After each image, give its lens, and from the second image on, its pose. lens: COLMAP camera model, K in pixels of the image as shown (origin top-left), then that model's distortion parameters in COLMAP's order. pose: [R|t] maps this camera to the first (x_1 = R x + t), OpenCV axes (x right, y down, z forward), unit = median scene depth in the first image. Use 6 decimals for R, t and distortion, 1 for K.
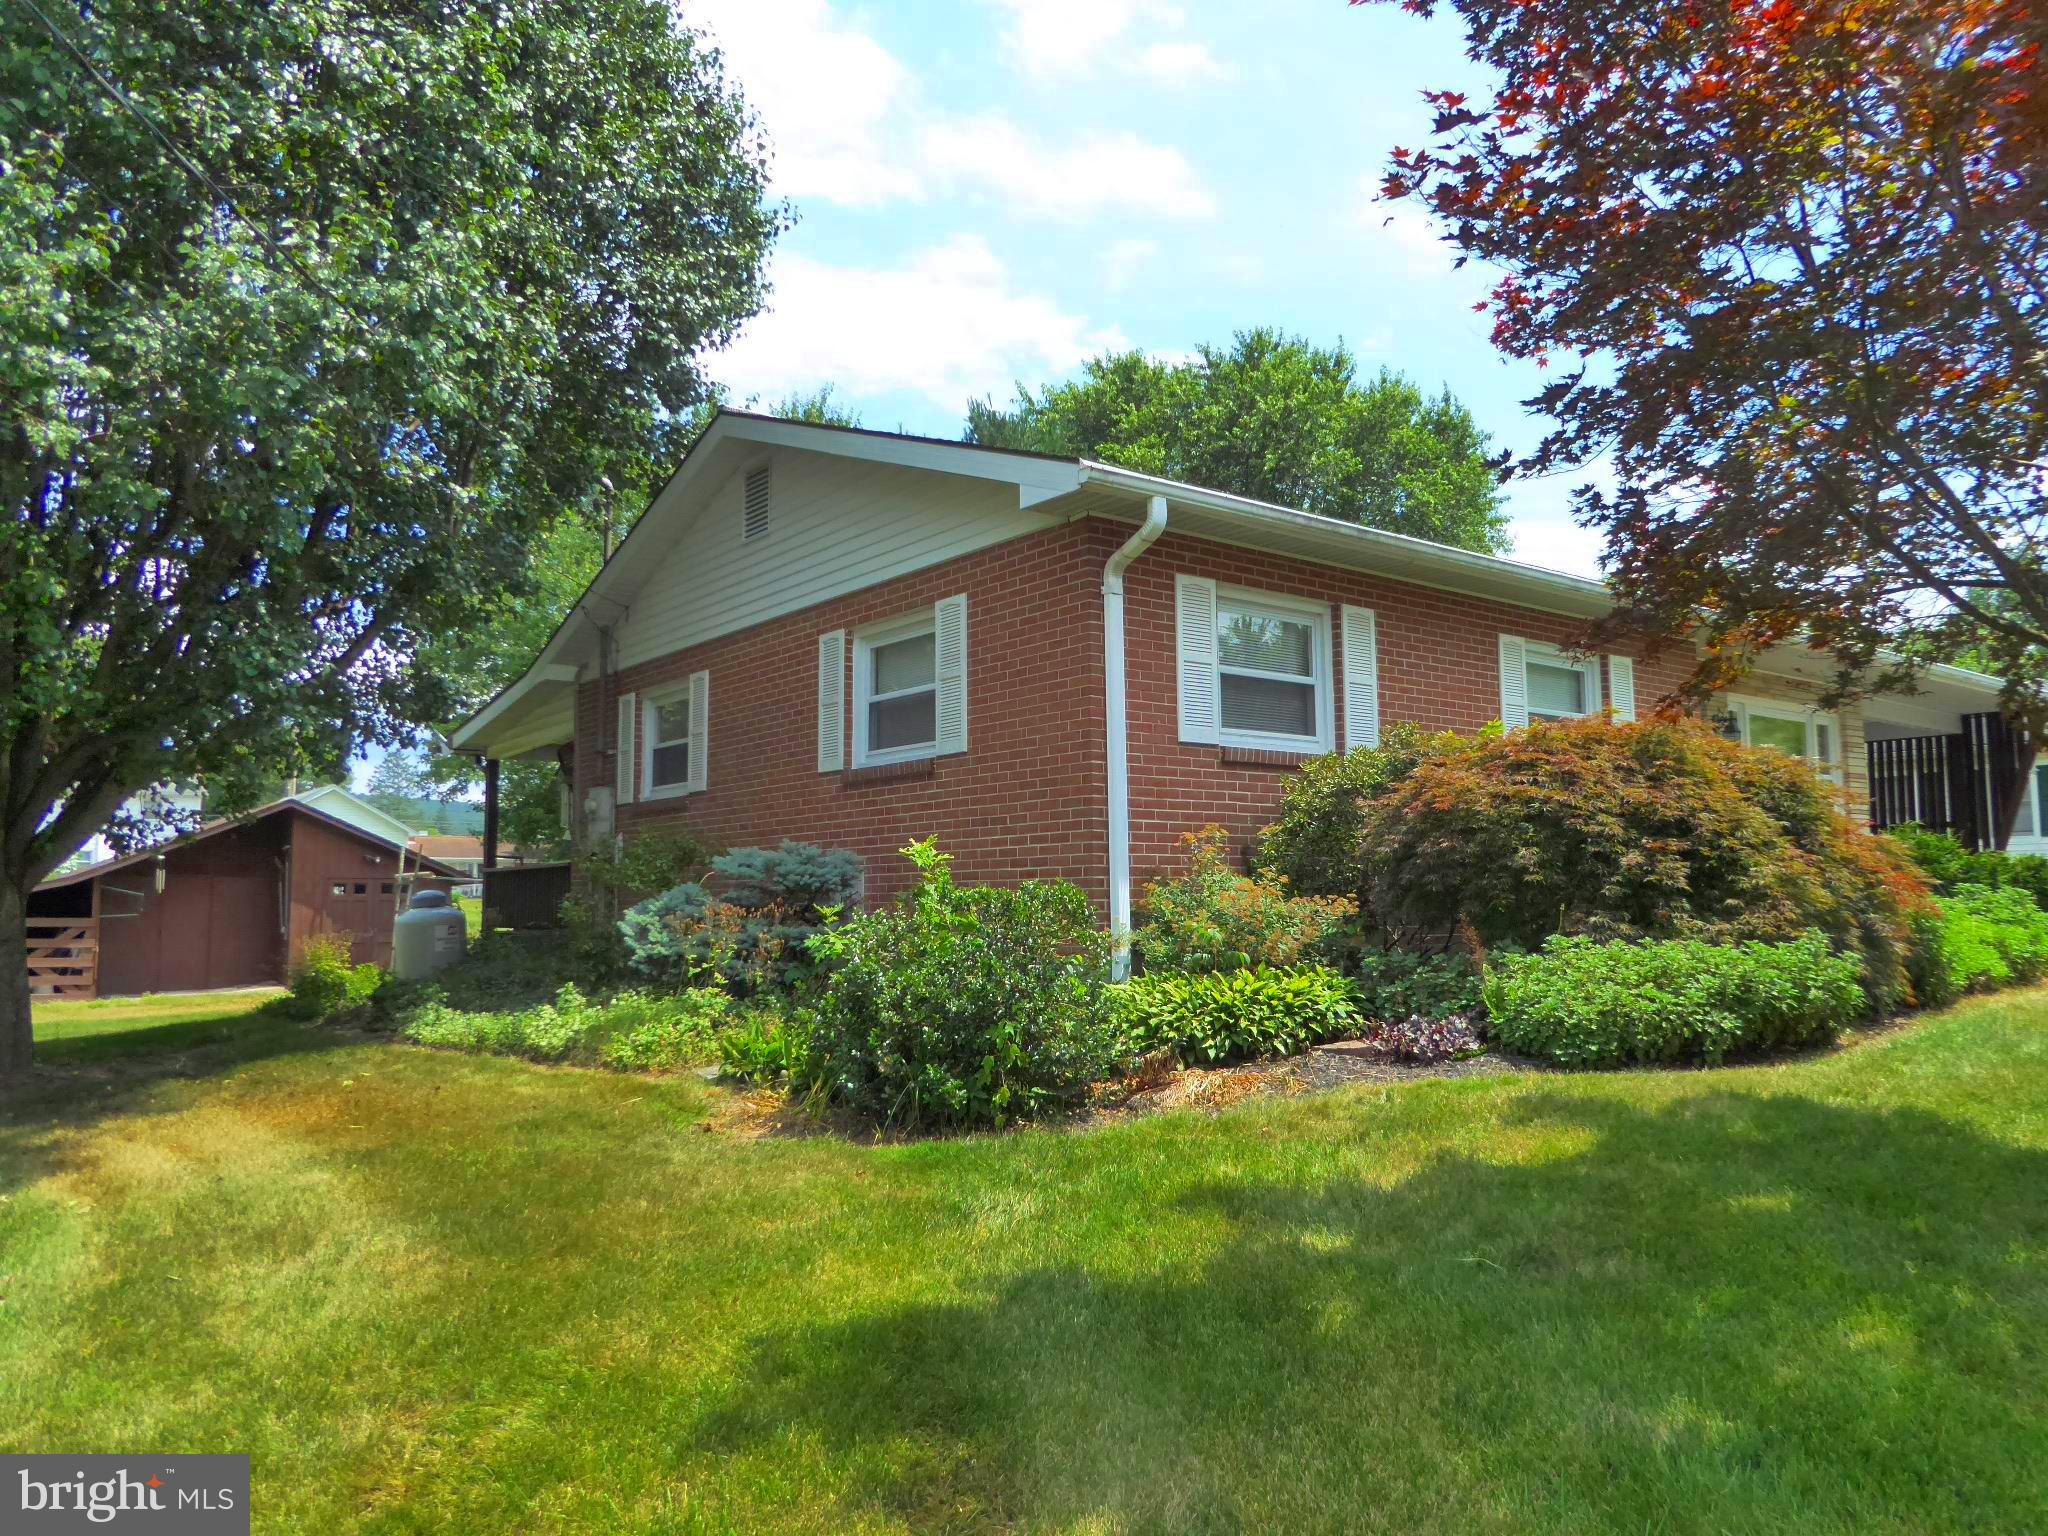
lens RADIAL K [[1431.0, 0, 1051.0], [0, 1431.0, 769.3], [0, 0, 1]] dist [-0.034396, 0.006485]
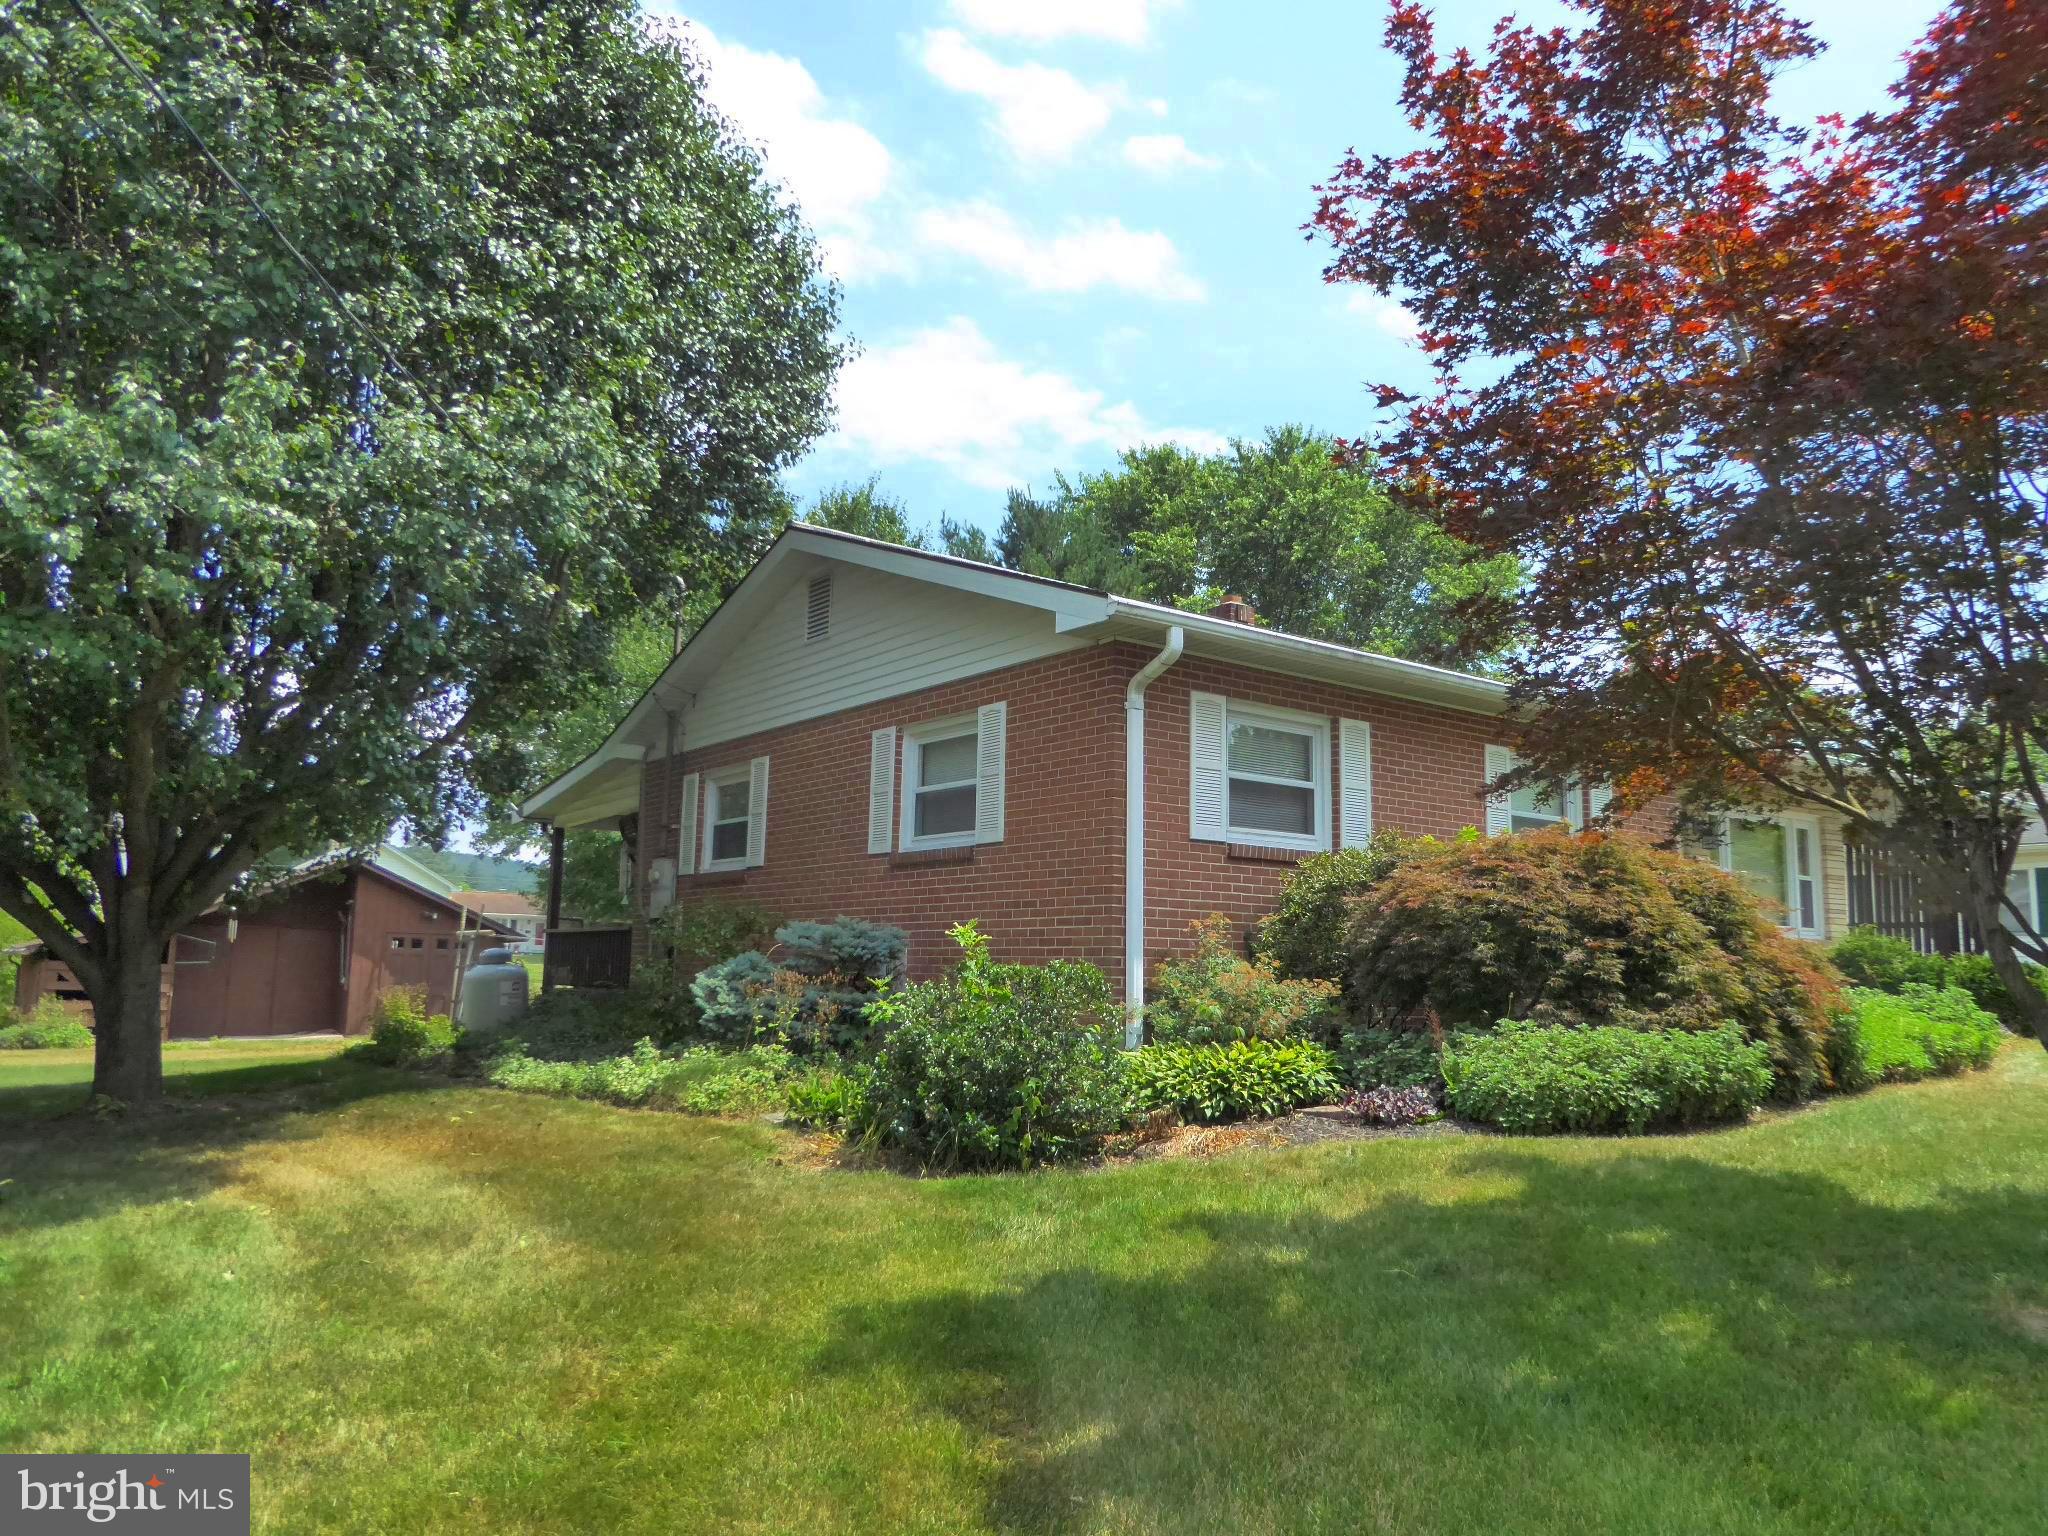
lens RADIAL K [[1431.0, 0, 1051.0], [0, 1431.0, 769.3], [0, 0, 1]] dist [-0.034396, 0.006485]
pose [[0.999465, 0.025653, -0.020277, 0.000528], [-0.026624, 0.998435, -0.049174, -0.017507], [0.018984, 0.049687, 0.998584, -0.154177]]
